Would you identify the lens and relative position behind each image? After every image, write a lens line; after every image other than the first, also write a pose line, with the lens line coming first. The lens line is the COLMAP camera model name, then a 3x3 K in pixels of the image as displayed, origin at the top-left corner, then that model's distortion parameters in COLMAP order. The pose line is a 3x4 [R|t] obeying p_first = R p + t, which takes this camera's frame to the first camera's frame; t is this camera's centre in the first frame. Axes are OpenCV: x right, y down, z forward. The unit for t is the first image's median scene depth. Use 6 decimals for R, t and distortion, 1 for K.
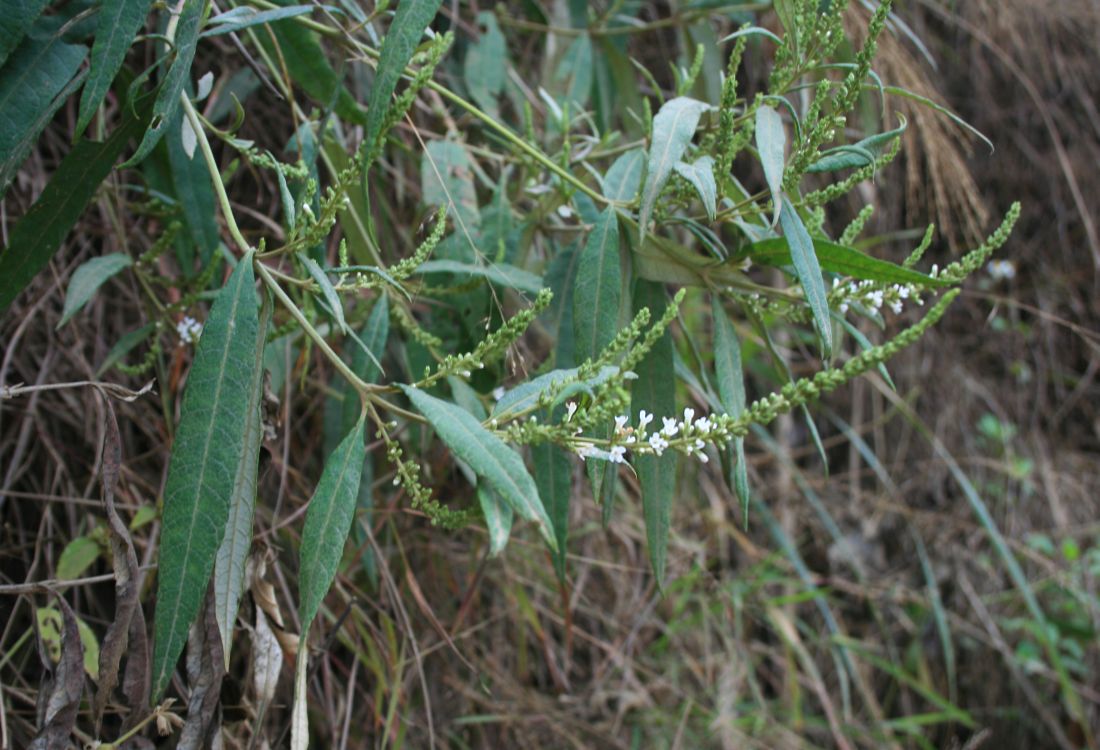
lens RADIAL K [[1423.6, 0, 550.0], [0, 1423.6, 374.7], [0, 0, 1]] dist [0.024167, 0.000000]
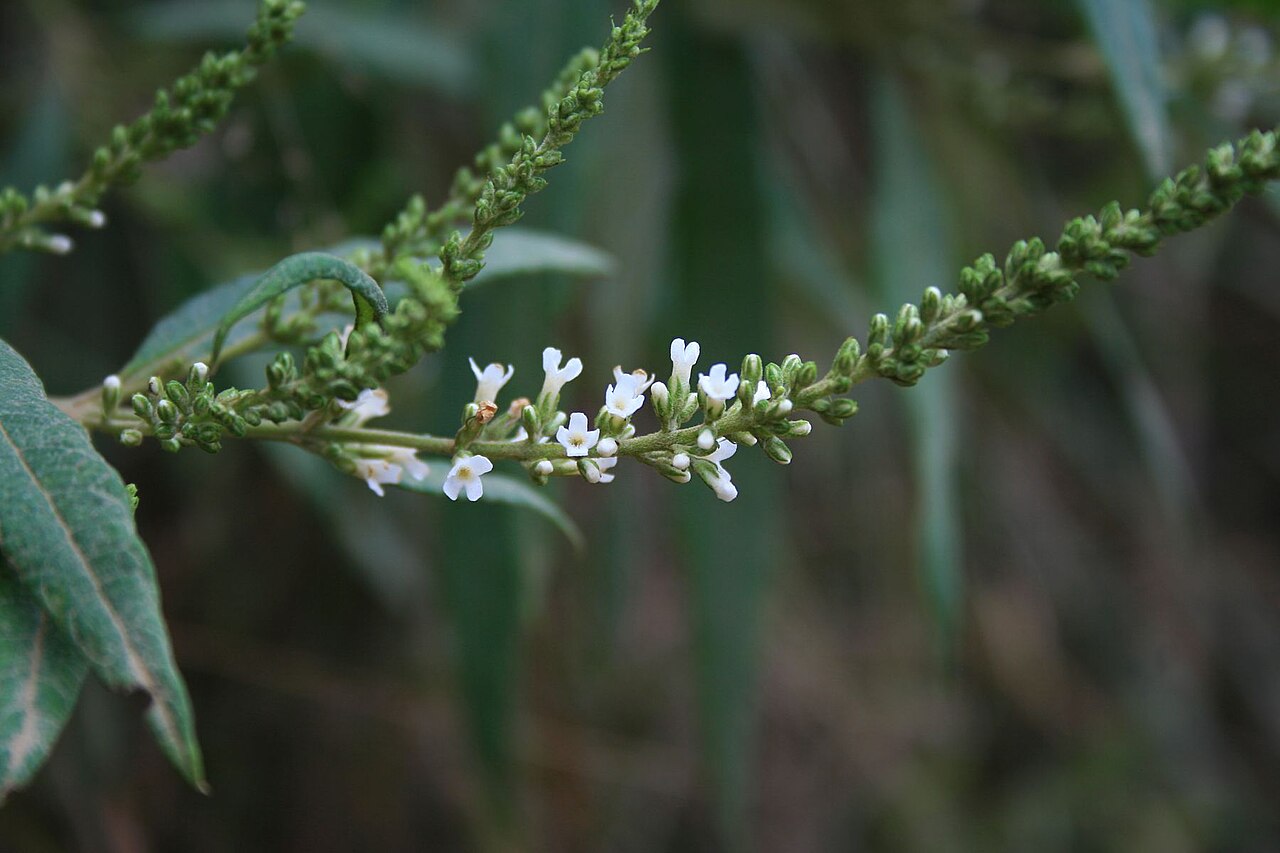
lens RADIAL K [[2770.4, 0, 639.7], [0, 2770.4, 429.1], [0, 0, 1]] dist [0.182289, 0.000000]
pose [[0.999802, -0.001579, -0.019850, 0.099960], [0.002175, 0.999546, 0.030057, 0.025416], [0.019793, -0.030095, 0.999351, 0.359319]]
